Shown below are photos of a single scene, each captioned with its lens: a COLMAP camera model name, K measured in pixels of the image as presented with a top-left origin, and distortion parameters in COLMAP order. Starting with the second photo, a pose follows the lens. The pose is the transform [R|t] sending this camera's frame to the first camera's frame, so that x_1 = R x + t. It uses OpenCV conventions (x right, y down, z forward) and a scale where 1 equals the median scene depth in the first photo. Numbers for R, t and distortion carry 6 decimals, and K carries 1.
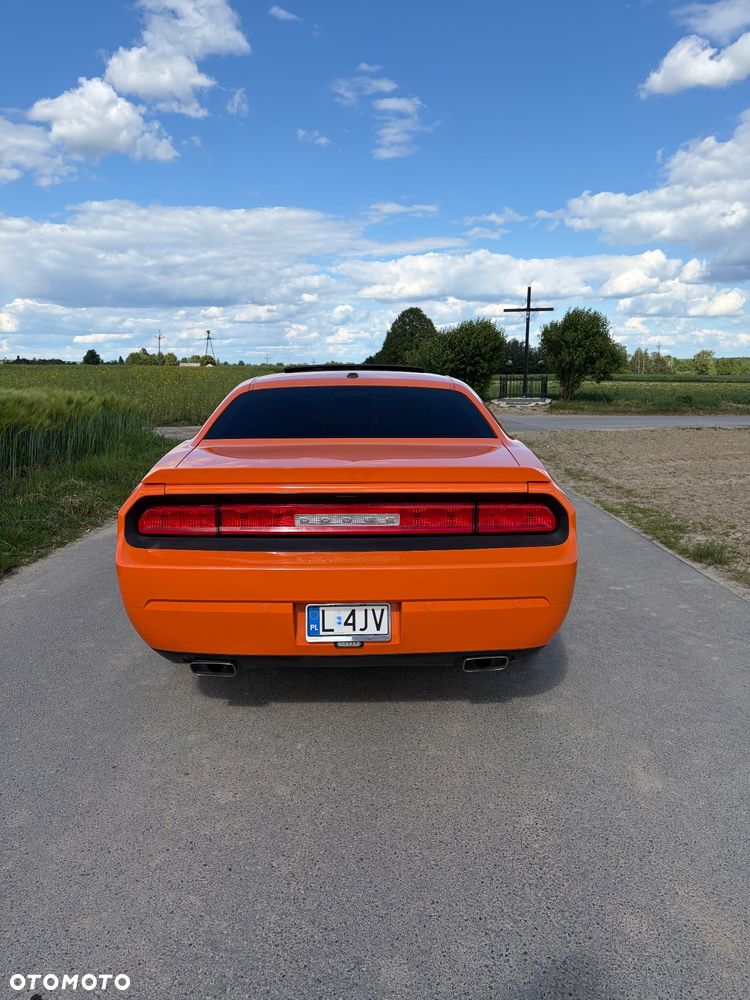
lens RADIAL K [[760.9, 0, 368.7], [0, 760.9, 505.9], [0, 0, 1]] dist [0.034805, -0.041666]
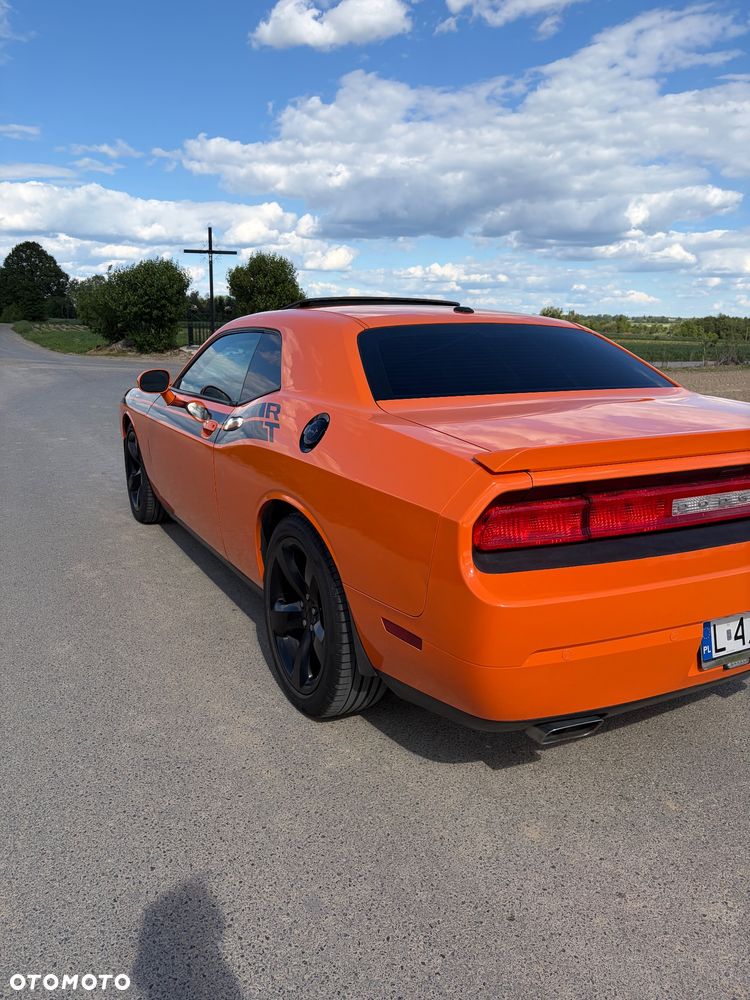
lens RADIAL K [[760.9, 0, 375.2], [0, 760.9, 497.1], [0, 0, 1]] dist [0.034805, -0.041666]
pose [[0.882939, -0.087061, 0.461345, -0.207938], [0.061841, 0.995661, 0.069539, -0.018442], [-0.465397, -0.032868, 0.884492, 0.147715]]
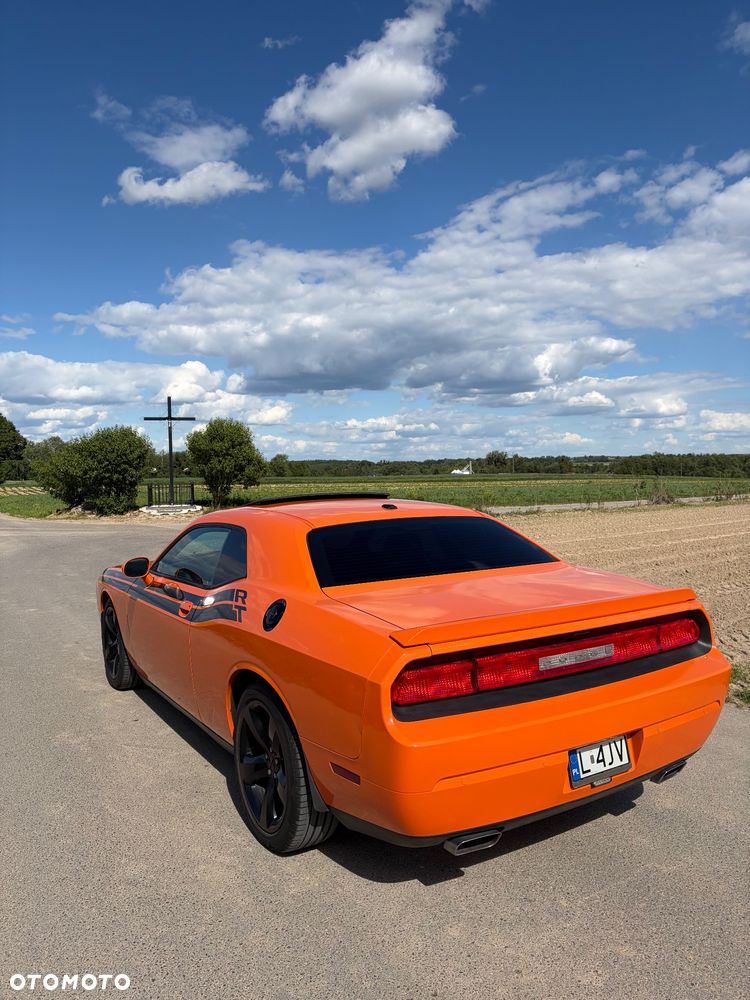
lens RADIAL K [[760.9, 0, 374.9], [0, 760.9, 492.1], [0, 0, 1]] dist [0.034805, -0.041666]
pose [[0.853412, -0.029013, 0.520428, -0.241077], [0.106571, 0.987070, -0.119730, -0.032562], [-0.510226, 0.157641, 0.845470, 0.070022]]
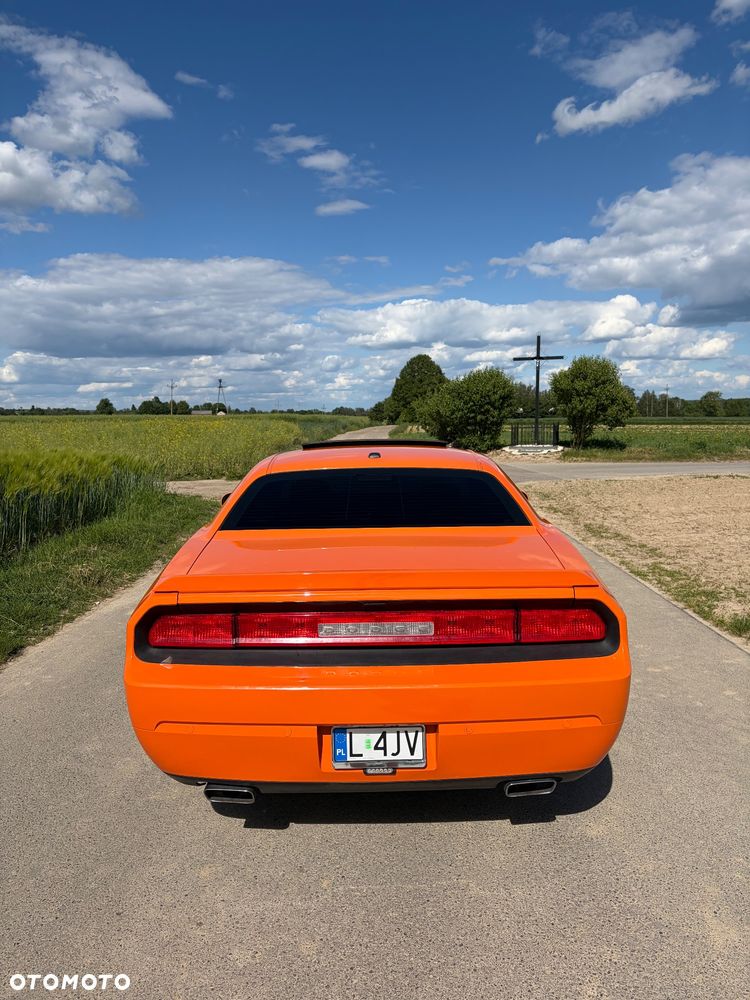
lens RADIAL K [[760.9, 0, 369.0], [0, 760.9, 493.6], [0, 0, 1]] dist [0.034805, -0.041666]
pose [[0.999862, -0.010877, -0.012570, -0.007133], [0.009940, 0.997334, -0.072295, -0.024113], [0.013323, 0.072160, 0.997304, 0.022360]]
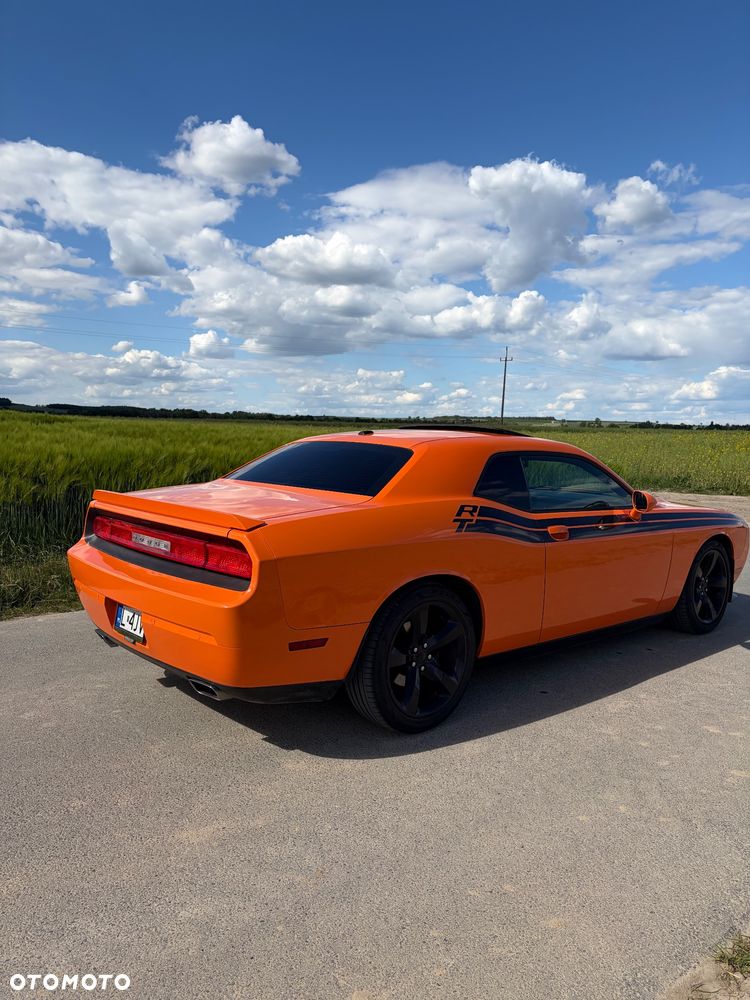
lens RADIAL K [[760.9, 0, 382.1], [0, 760.9, 512.3], [0, 0, 1]] dist [0.034805, -0.041666]
pose [[0.660045, 0.097518, -0.744869, 0.350641], [-0.153725, 0.988090, -0.006859, -0.024205], [0.735329, 0.119033, 0.667175, 0.132528]]
